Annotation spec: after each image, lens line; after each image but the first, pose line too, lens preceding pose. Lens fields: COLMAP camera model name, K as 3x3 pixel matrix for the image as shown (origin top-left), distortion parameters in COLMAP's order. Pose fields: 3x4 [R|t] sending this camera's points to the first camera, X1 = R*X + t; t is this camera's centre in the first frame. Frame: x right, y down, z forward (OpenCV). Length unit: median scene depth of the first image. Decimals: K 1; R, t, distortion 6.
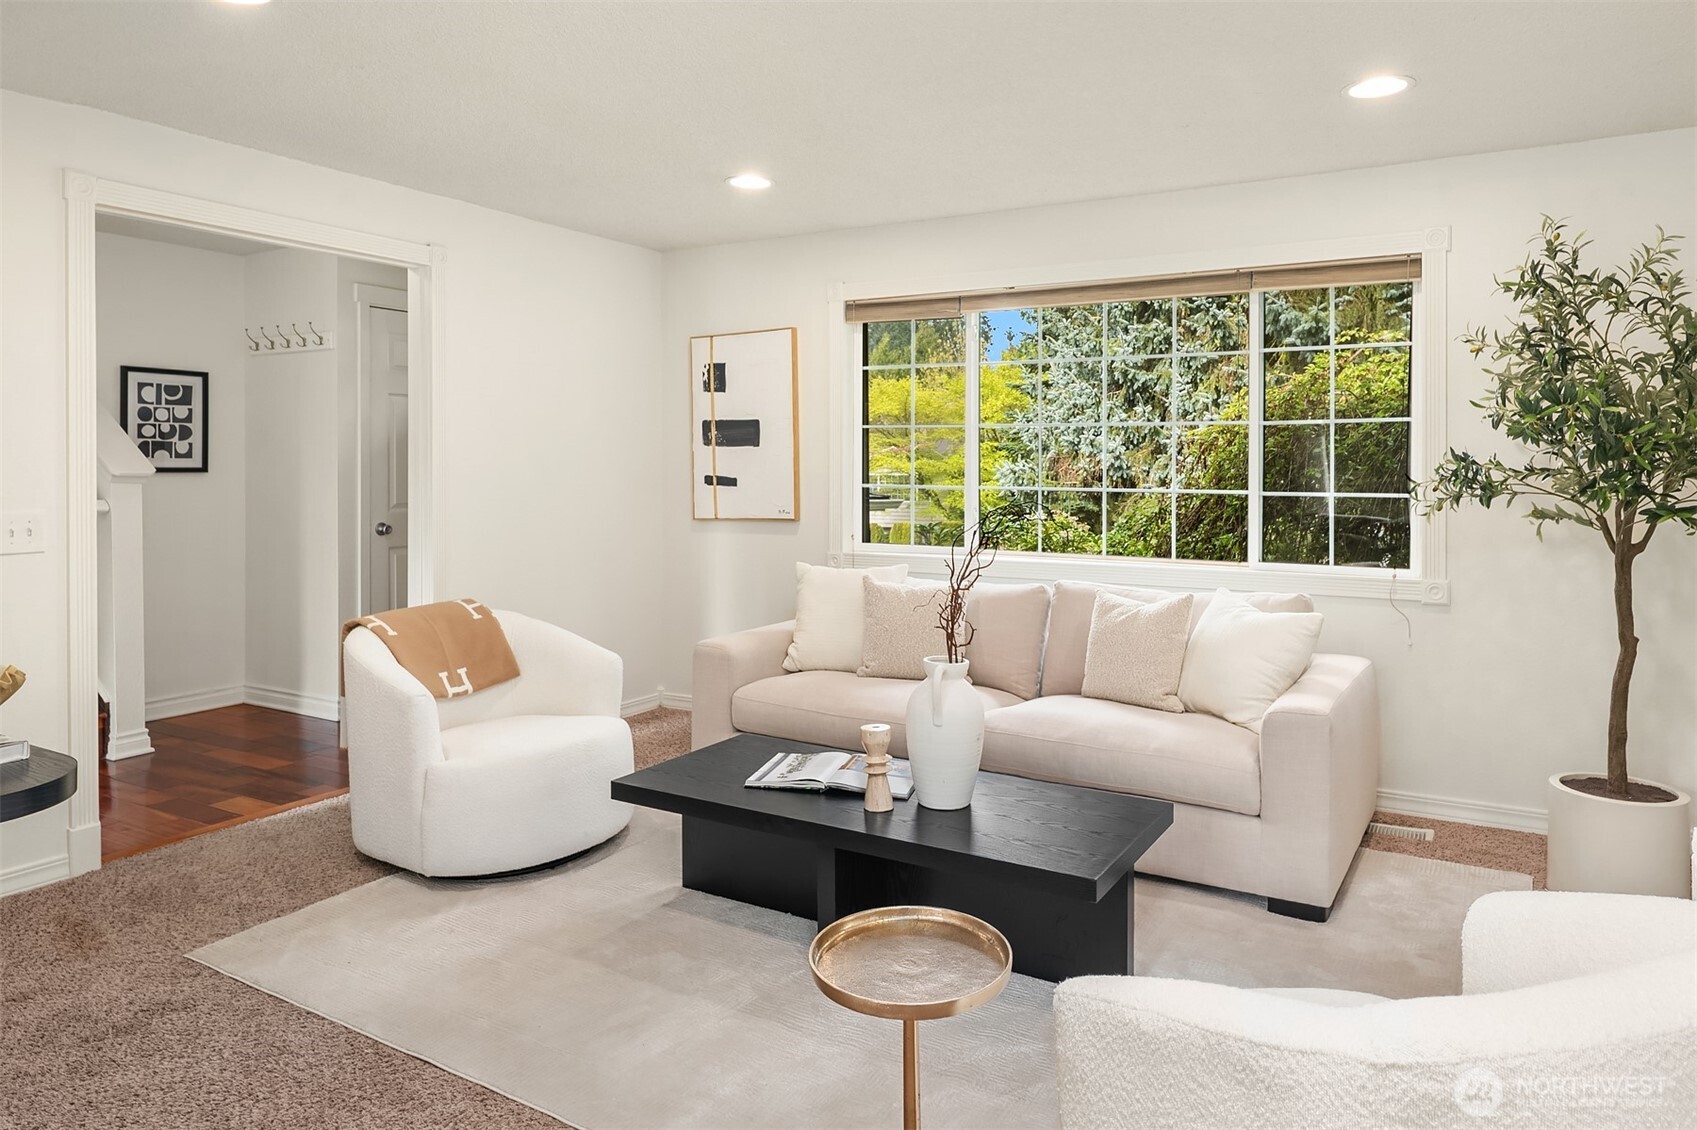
lens RADIAL K [[1100.0, 0, 848.0], [0, 1100.0, 505.0], [0, 0, 1]] dist [0.000354, 0.000123]
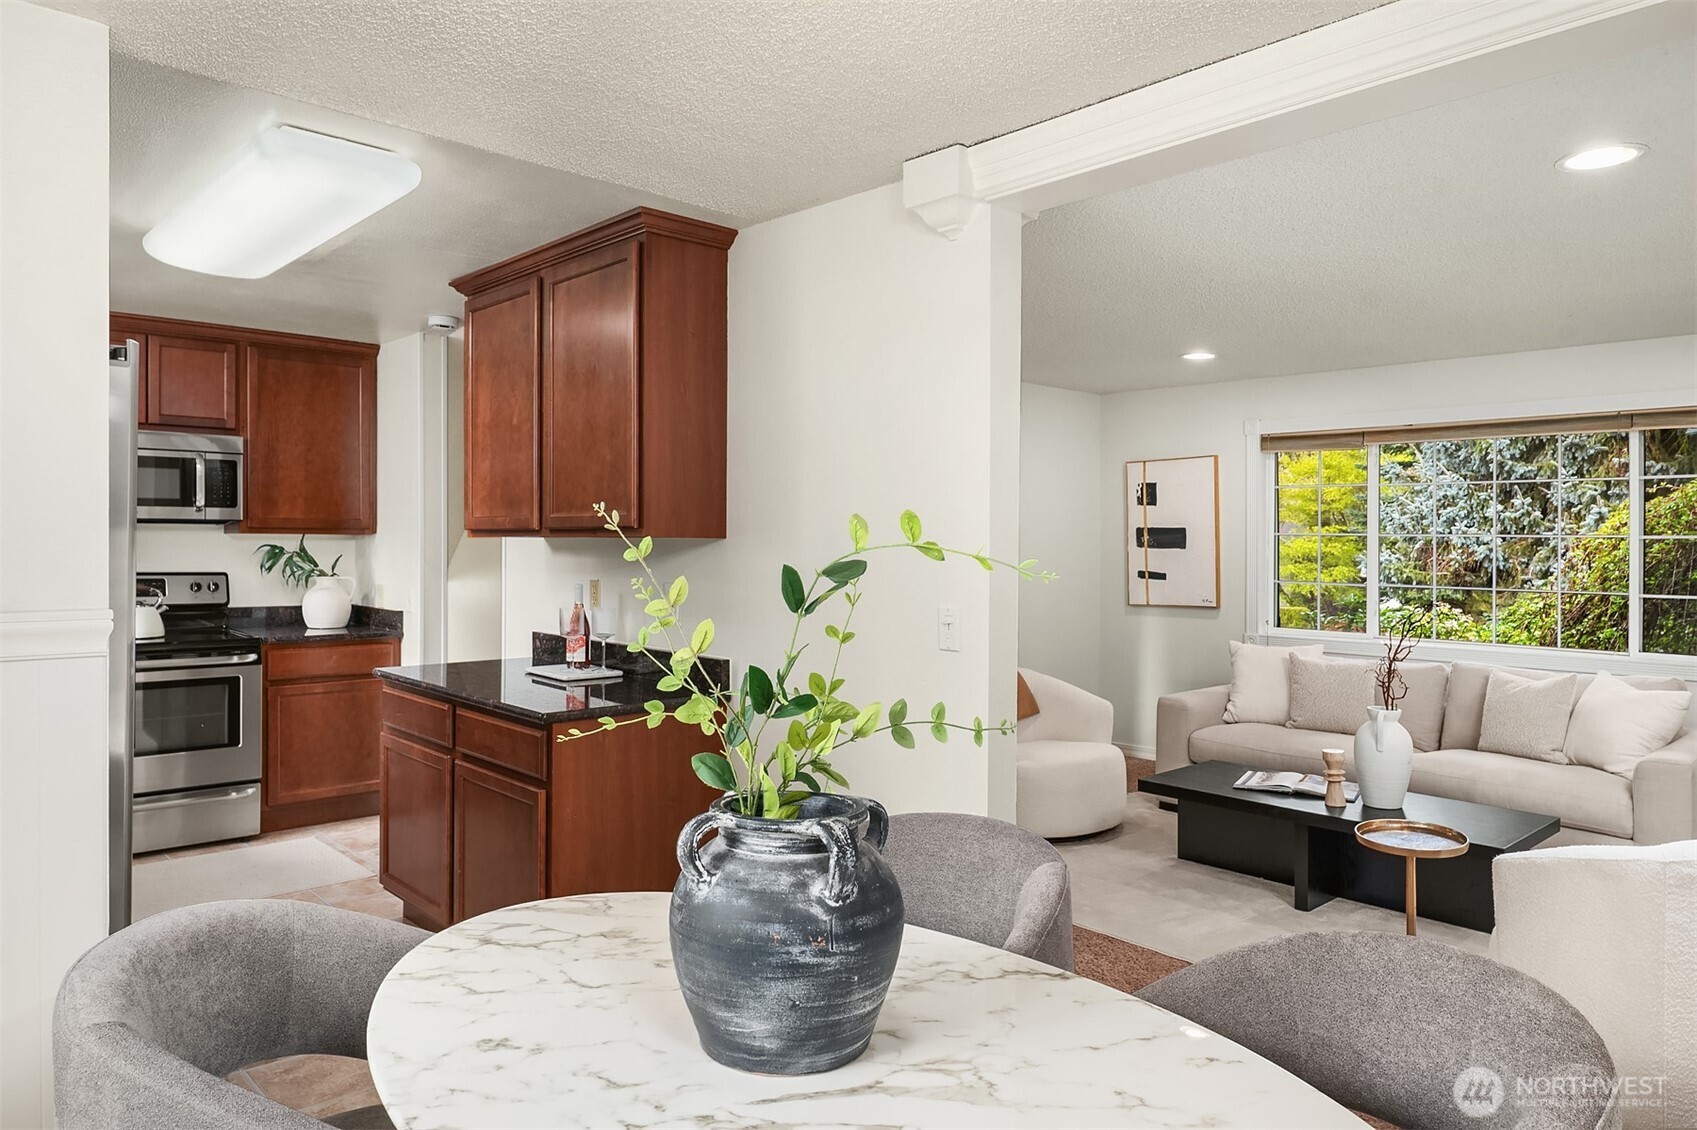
lens RADIAL K [[1096.4, 0, 848.0], [0, 1096.4, 555.3], [0, 0, 1]] dist [0.000869, -0.000578]
pose [[0.959723, 0.009027, -0.280805, -0.099268], [-0.016386, 0.999581, -0.023870, -0.009170], [0.280471, 0.027509, 0.959468, -0.323696]]
